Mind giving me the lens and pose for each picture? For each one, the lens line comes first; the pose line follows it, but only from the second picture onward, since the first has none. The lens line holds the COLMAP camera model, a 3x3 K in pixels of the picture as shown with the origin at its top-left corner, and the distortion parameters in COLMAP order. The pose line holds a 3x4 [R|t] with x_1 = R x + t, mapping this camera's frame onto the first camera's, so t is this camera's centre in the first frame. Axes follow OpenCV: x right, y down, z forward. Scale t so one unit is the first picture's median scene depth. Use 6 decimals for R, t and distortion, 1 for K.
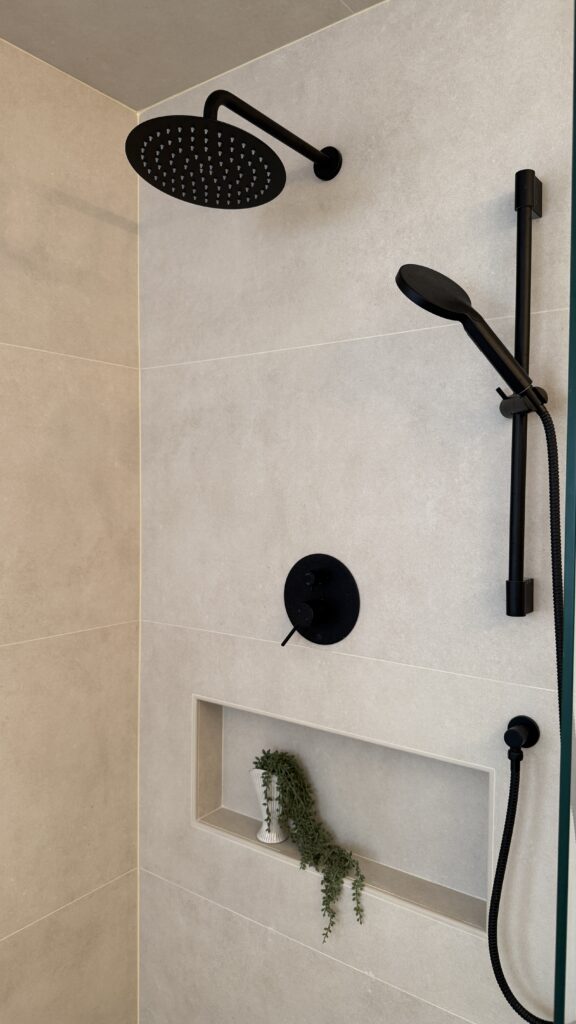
lens RADIAL K [[736.7, 0, 285.5], [0, 736.7, 516.6], [0, 0, 1]] dist [0.109758, -0.166290]
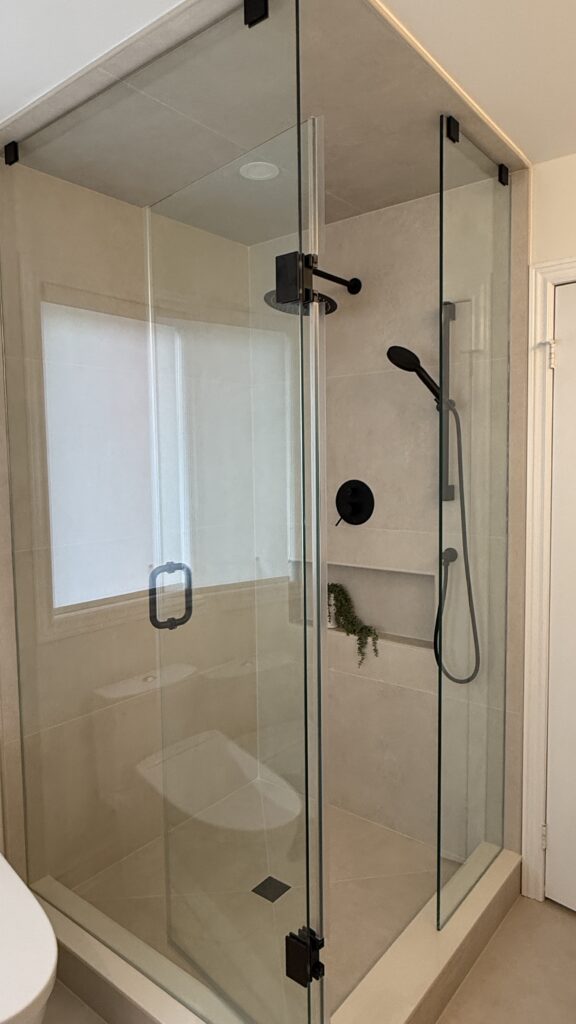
lens RADIAL K [[644.5, 0, 288.0], [0, 644.5, 512.0], [0, 0, 1]] dist [-0.002397, -0.000267]
pose [[0.999378, -0.021708, -0.027784, -0.085544], [0.022945, 0.998723, 0.045004, 0.054534], [0.026772, -0.045614, 0.998600, -0.759531]]
